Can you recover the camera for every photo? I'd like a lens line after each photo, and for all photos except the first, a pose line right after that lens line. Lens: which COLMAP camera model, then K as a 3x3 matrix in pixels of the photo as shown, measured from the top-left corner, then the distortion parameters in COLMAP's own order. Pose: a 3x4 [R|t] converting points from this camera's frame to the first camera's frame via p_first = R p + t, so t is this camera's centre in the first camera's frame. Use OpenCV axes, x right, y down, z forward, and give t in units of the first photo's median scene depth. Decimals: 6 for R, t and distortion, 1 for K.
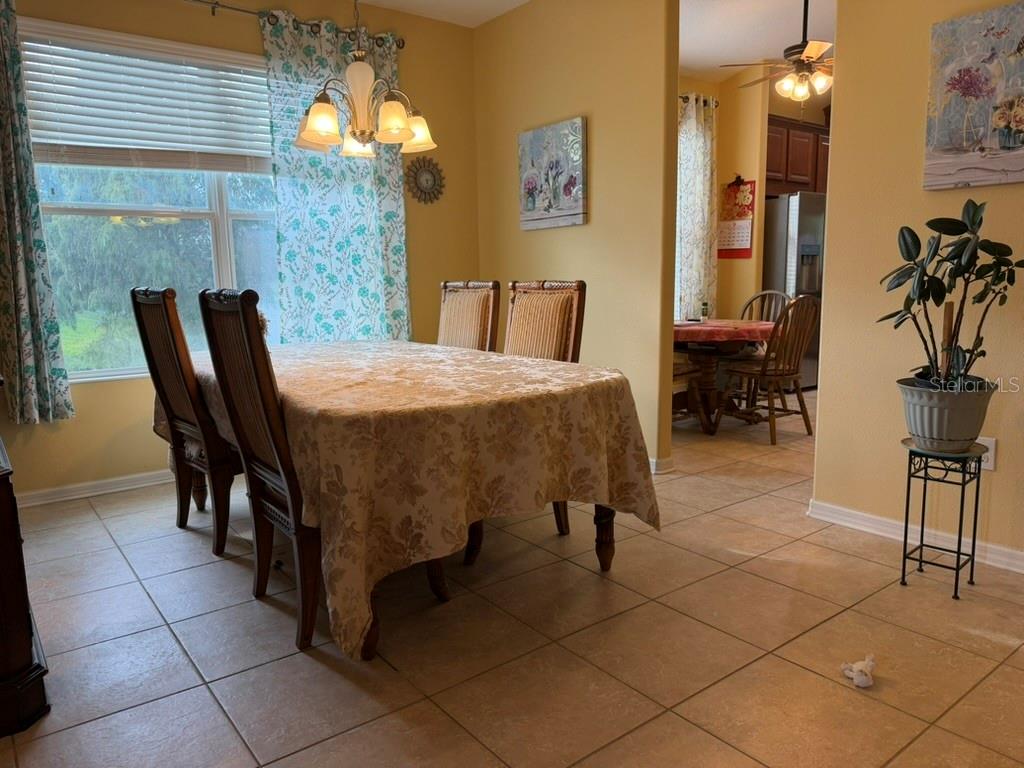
lens RADIAL K [[726.2, 0, 512.5], [0, 726.2, 387.3], [0, 0, 1]] dist [0.069668, -0.104004]
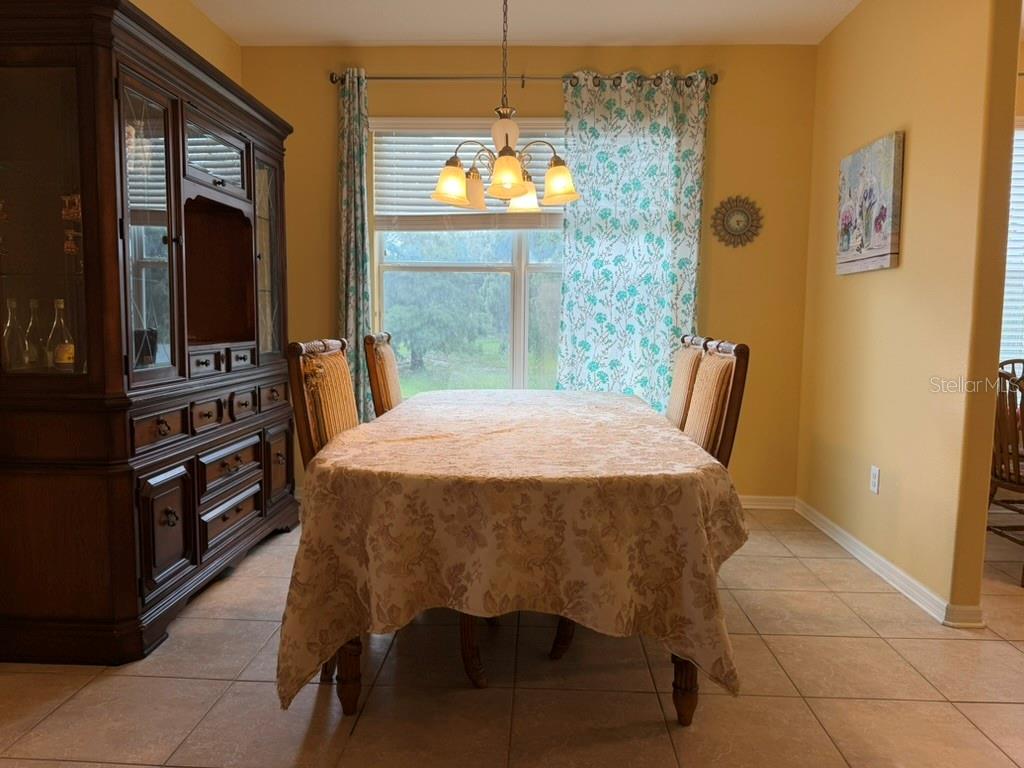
lens RADIAL K [[705.2, 0, 491.8], [0, 705.2, 386.1], [0, 0, 1]] dist [0.174679, -0.345728]
pose [[0.762730, 0.086159, -0.640952, 0.269042], [-0.121021, 0.992594, -0.010585, -0.042559], [0.635293, 0.085642, 0.767508, 0.168561]]
